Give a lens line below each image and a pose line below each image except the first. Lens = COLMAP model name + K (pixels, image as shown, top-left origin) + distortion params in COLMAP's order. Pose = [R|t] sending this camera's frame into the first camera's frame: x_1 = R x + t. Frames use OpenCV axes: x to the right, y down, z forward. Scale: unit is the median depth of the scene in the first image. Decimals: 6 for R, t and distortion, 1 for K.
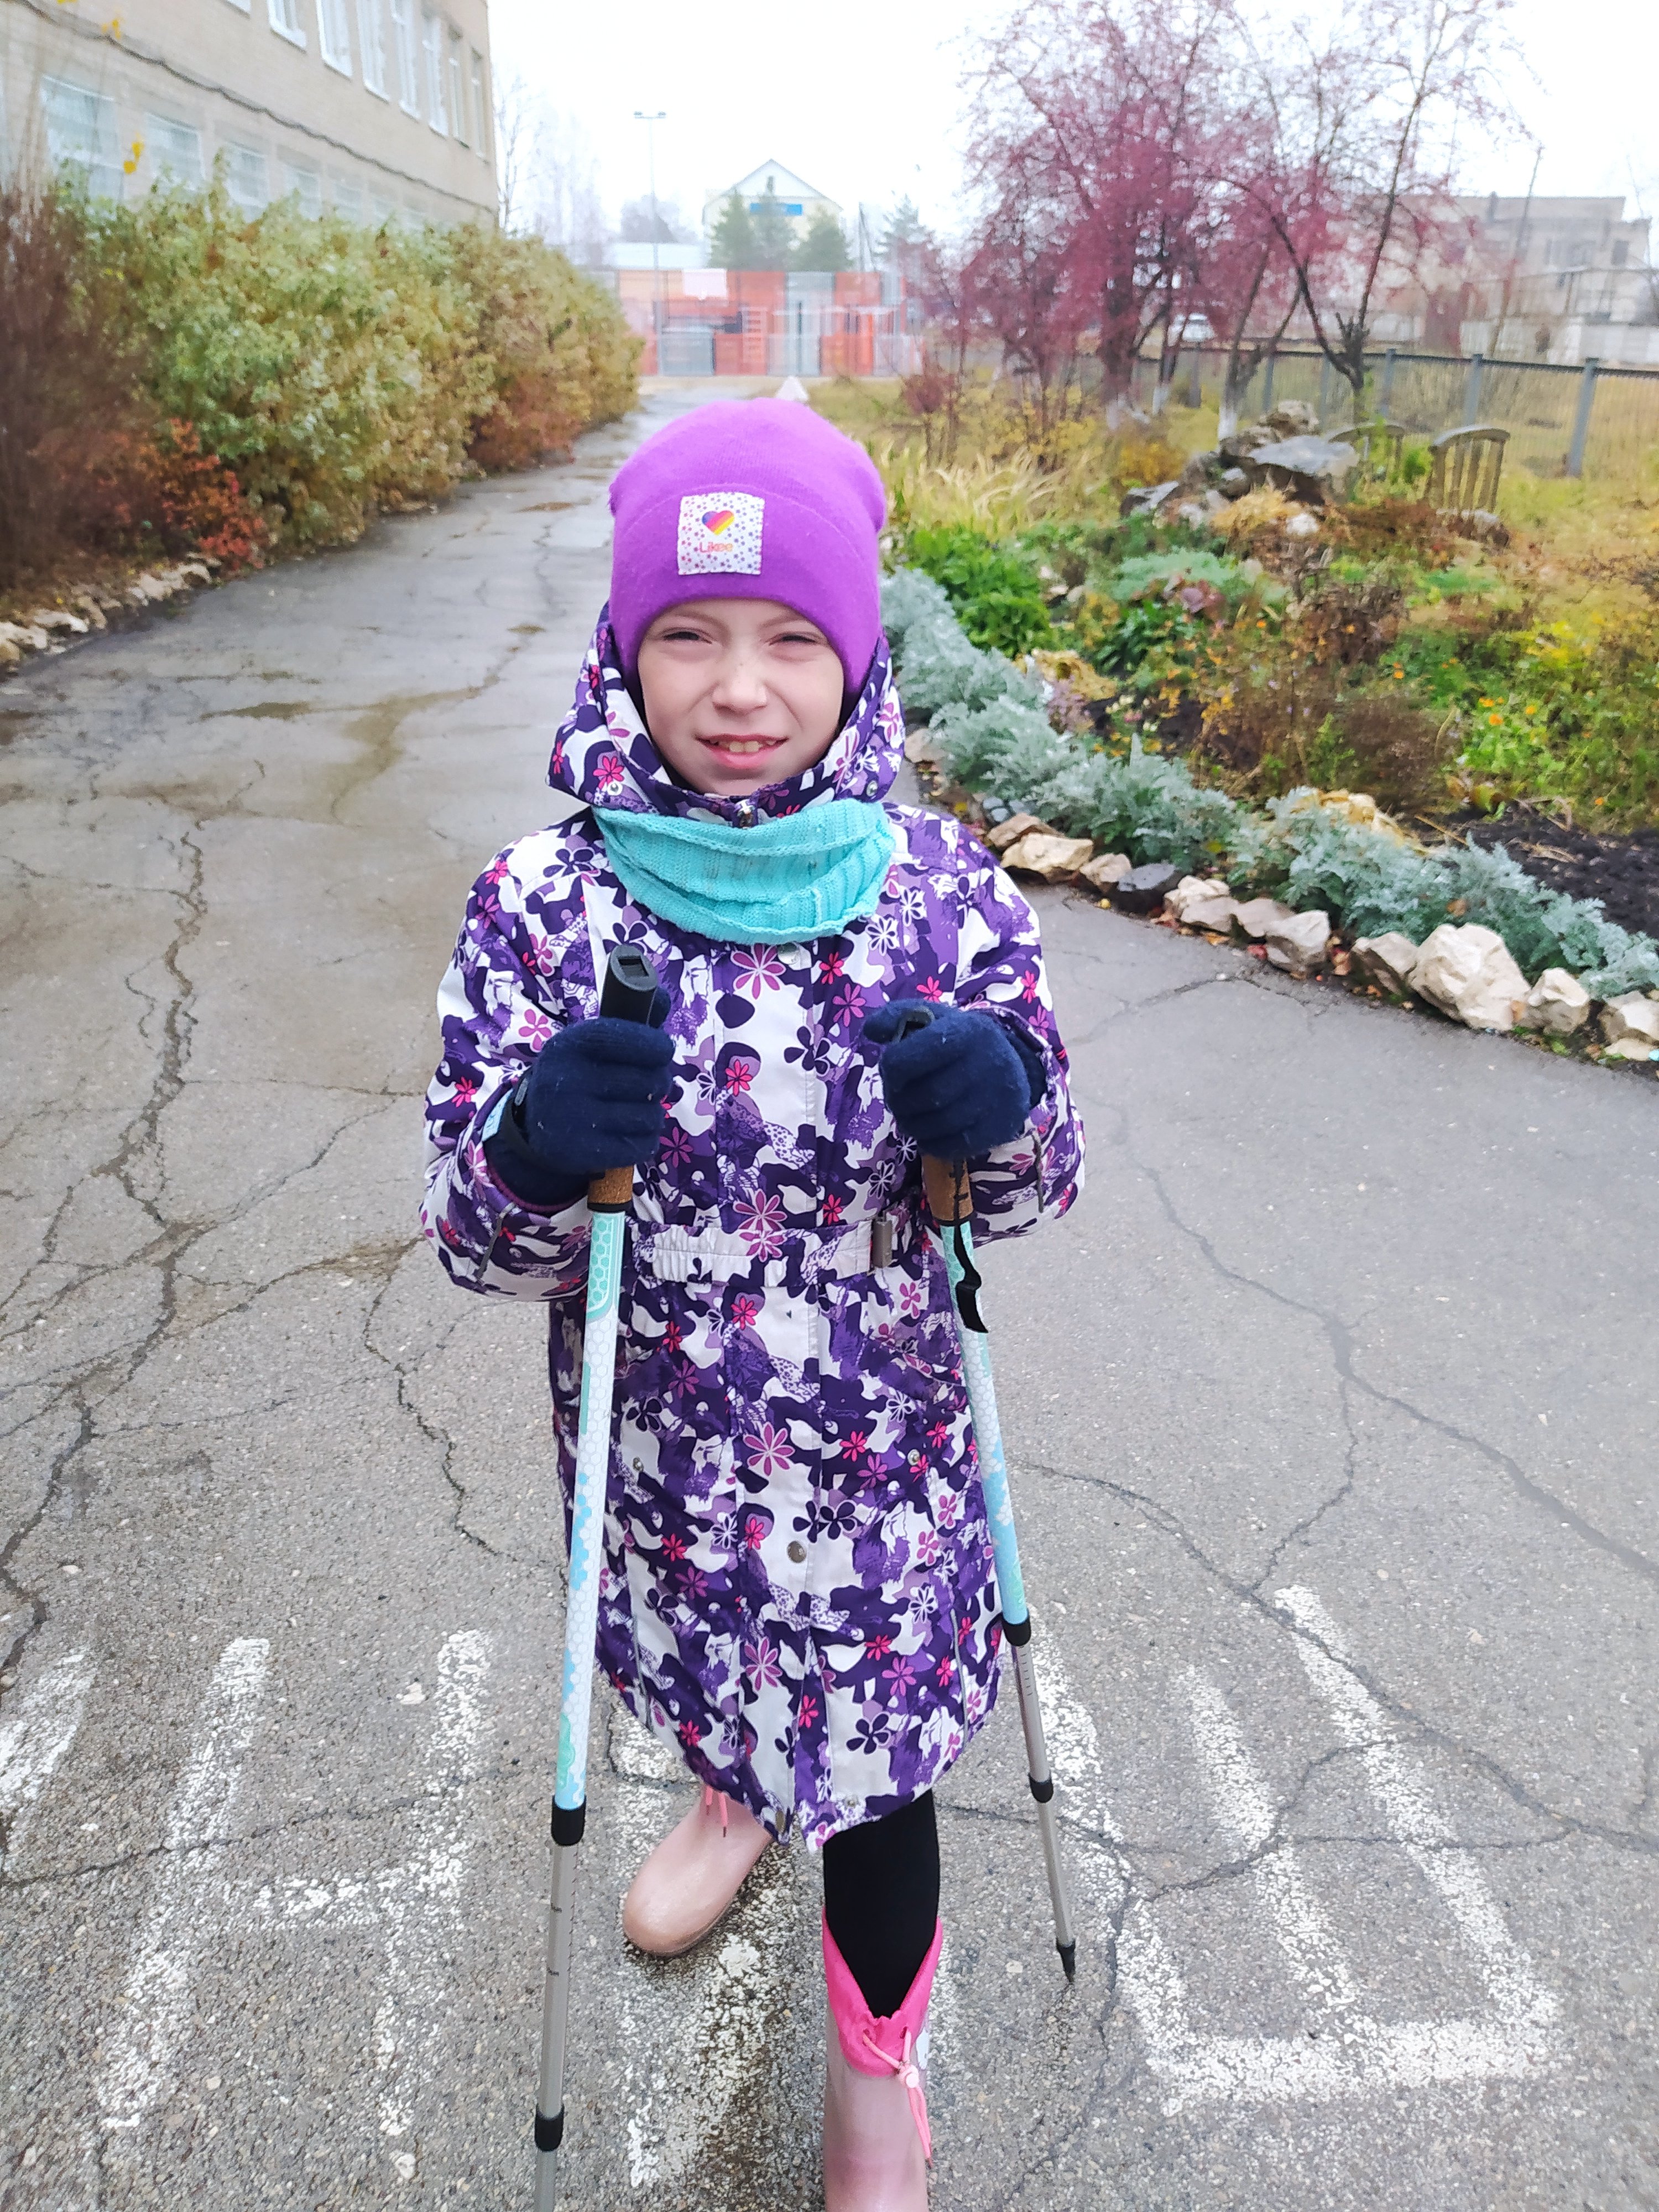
lens RADIAL K [[1635.9, 0, 840.7], [0, 1635.9, 1097.0], [0, 0, 1]] dist [0.107356, -0.182038]
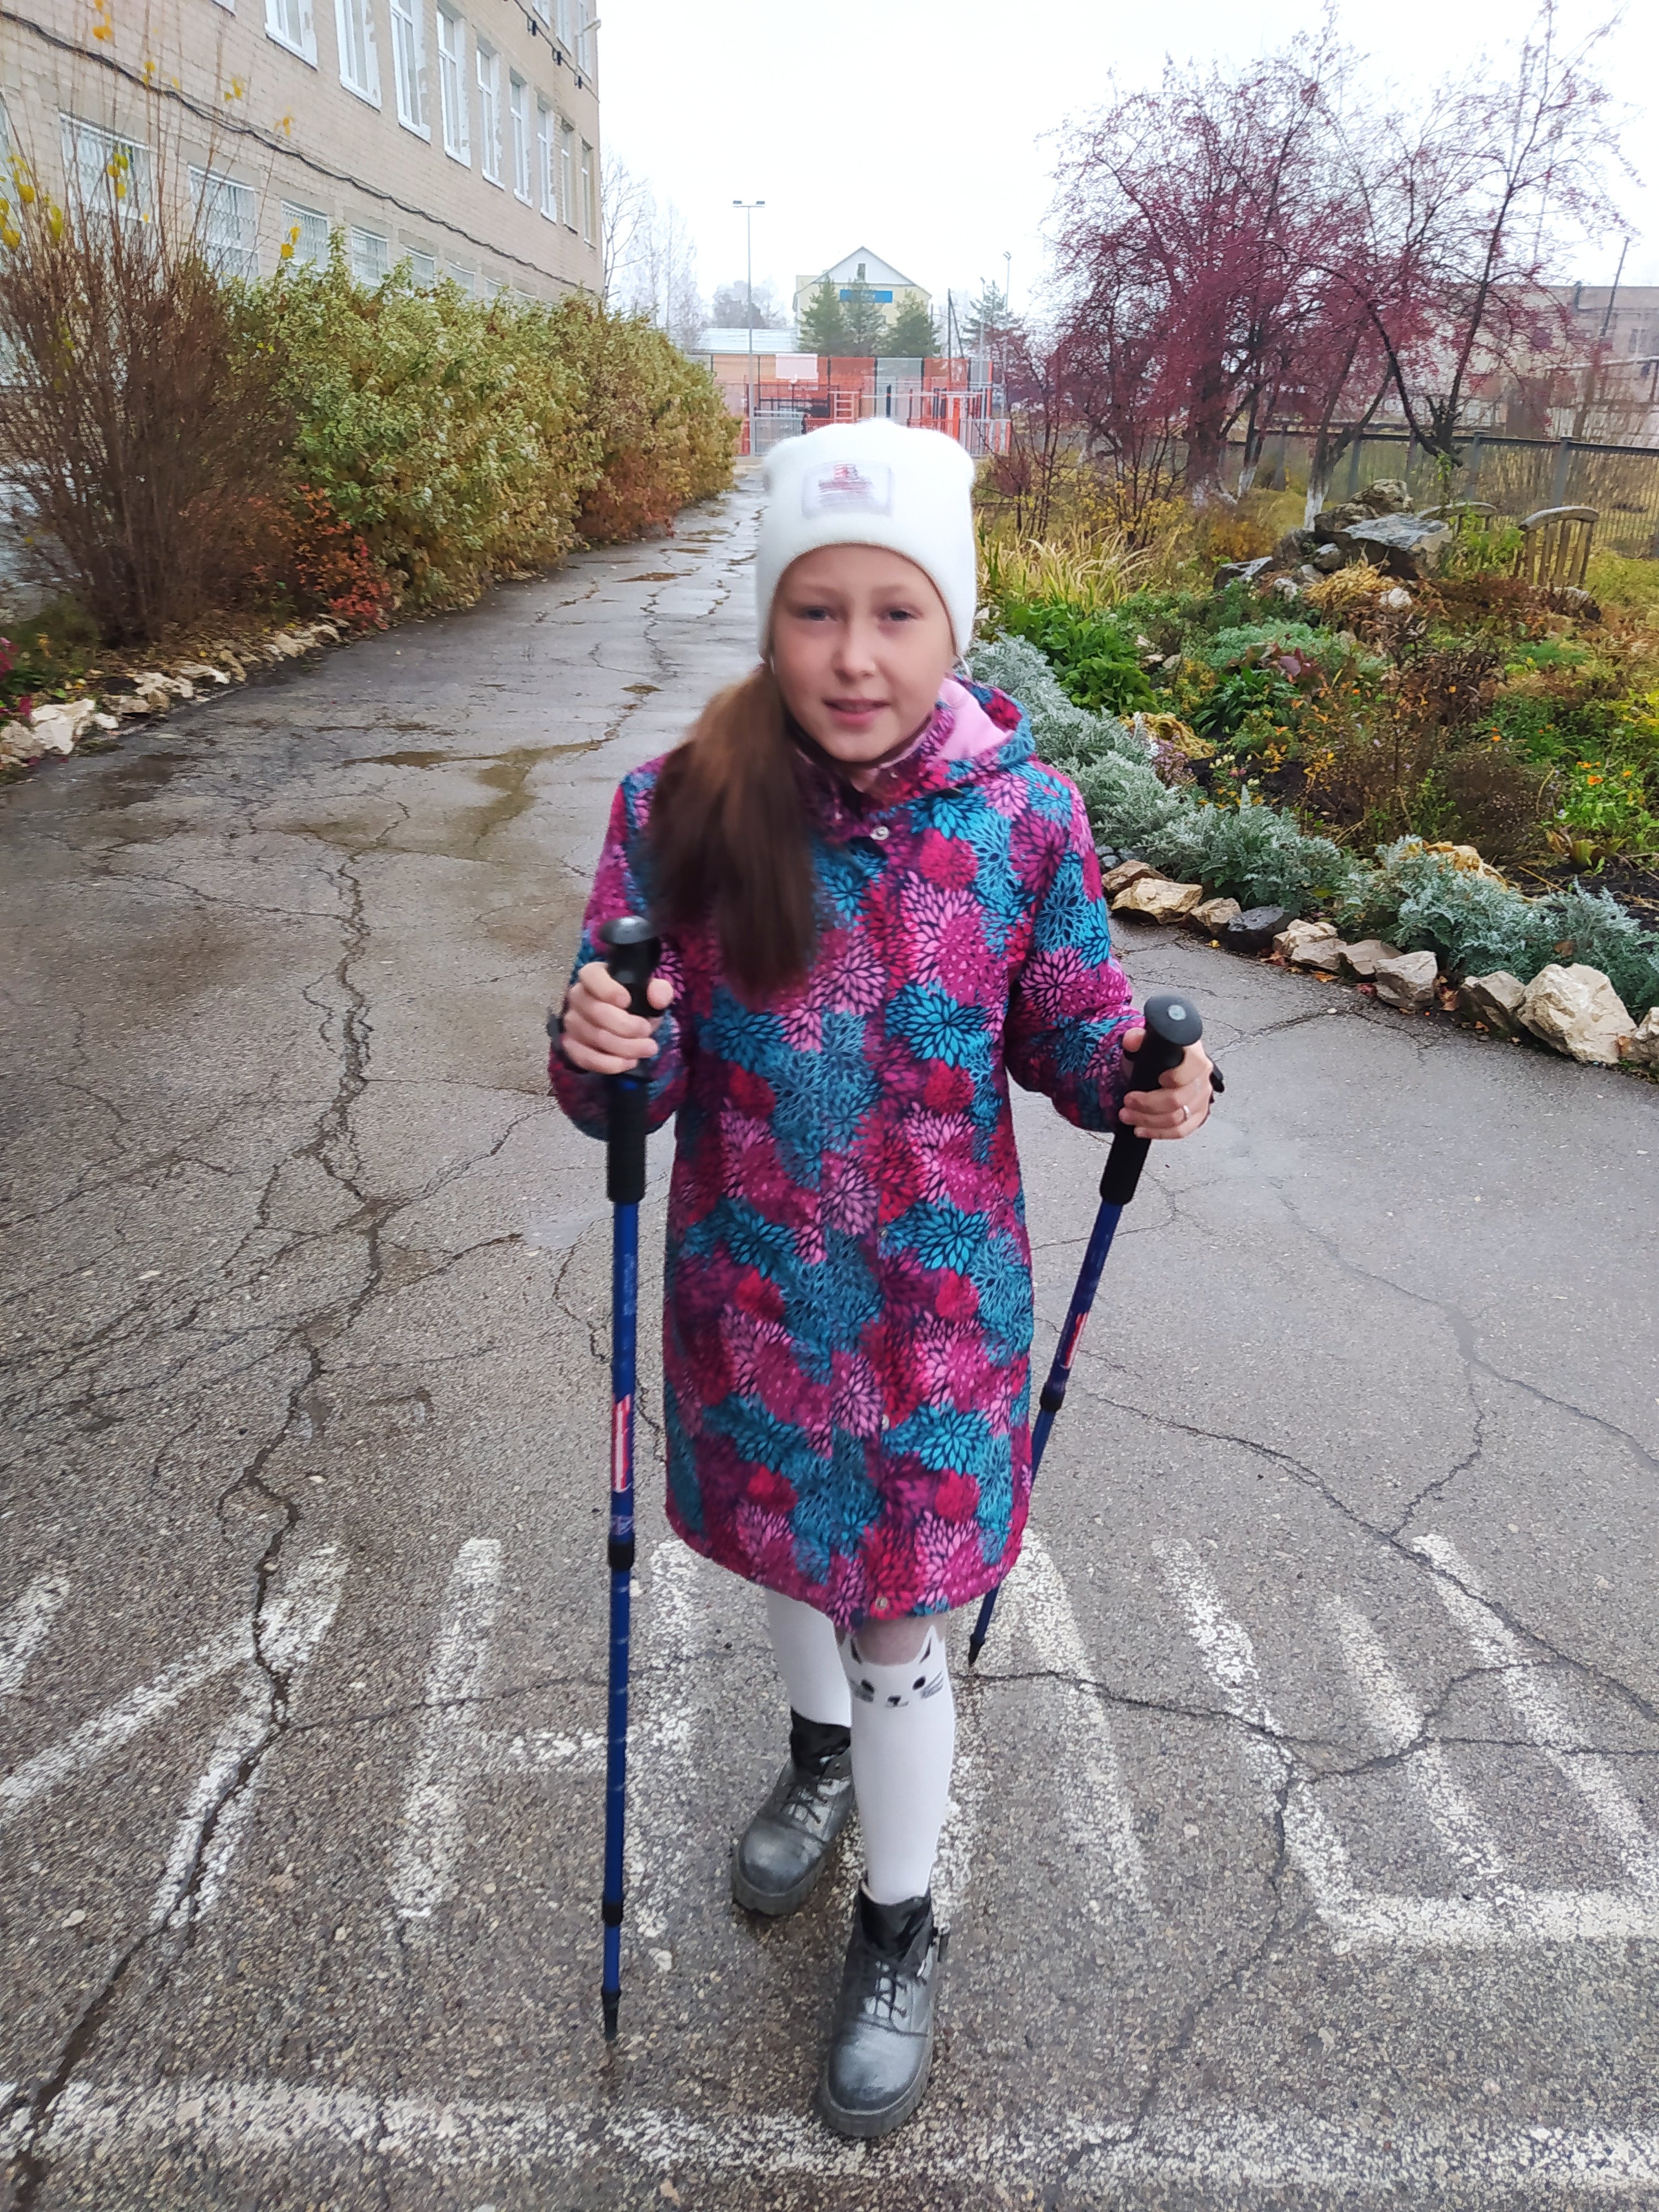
lens RADIAL K [[1631.9, 0, 833.2], [0, 1631.9, 1113.9], [0, 0, 1]] dist [0.116630, -0.186270]
pose [[0.998866, 0.024977, -0.040531, -0.037456], [-0.026333, 0.999099, -0.033281, 0.032353], [0.039663, 0.034311, 0.998624, -0.050146]]
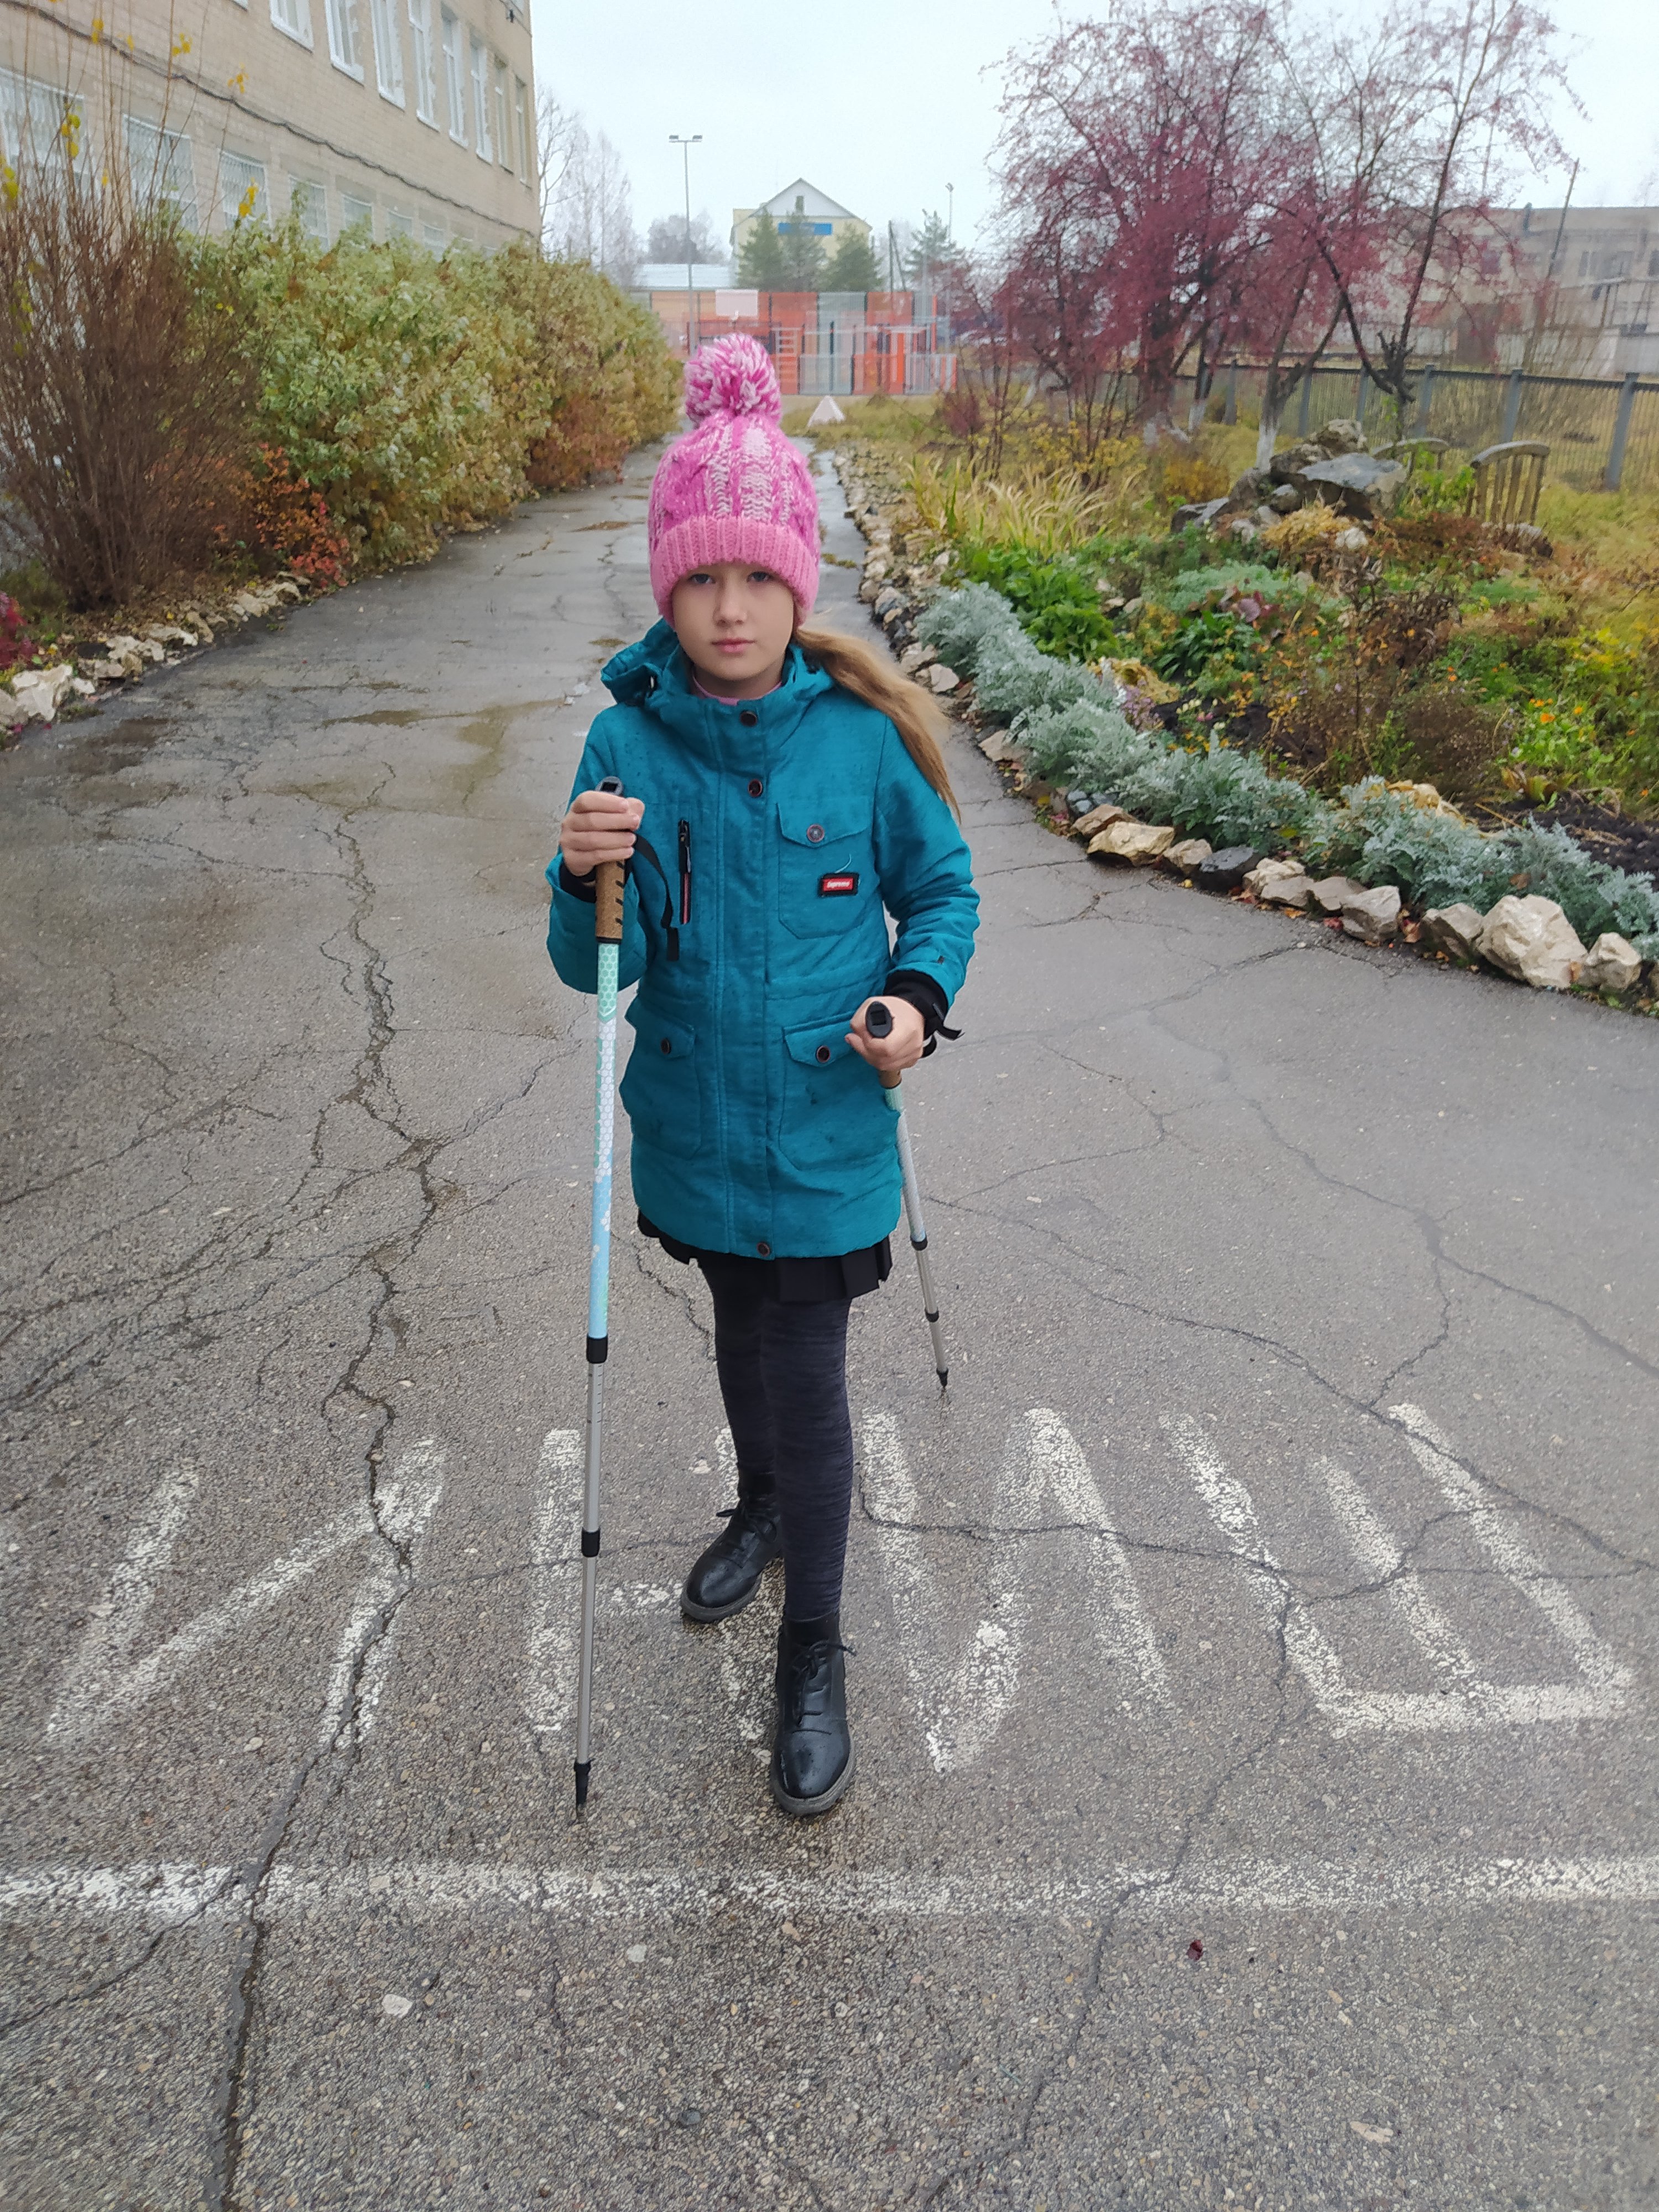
lens RADIAL K [[1664.2, 0, 818.2], [0, 1664.2, 1105.5], [0, 0, 1]] dist [0.118959, -0.198604]
pose [[0.999773, 0.002076, -0.021189, -0.062640], [-0.002305, 0.999939, -0.010798, 0.043387], [0.021166, 0.010845, 0.999717, -0.119727]]
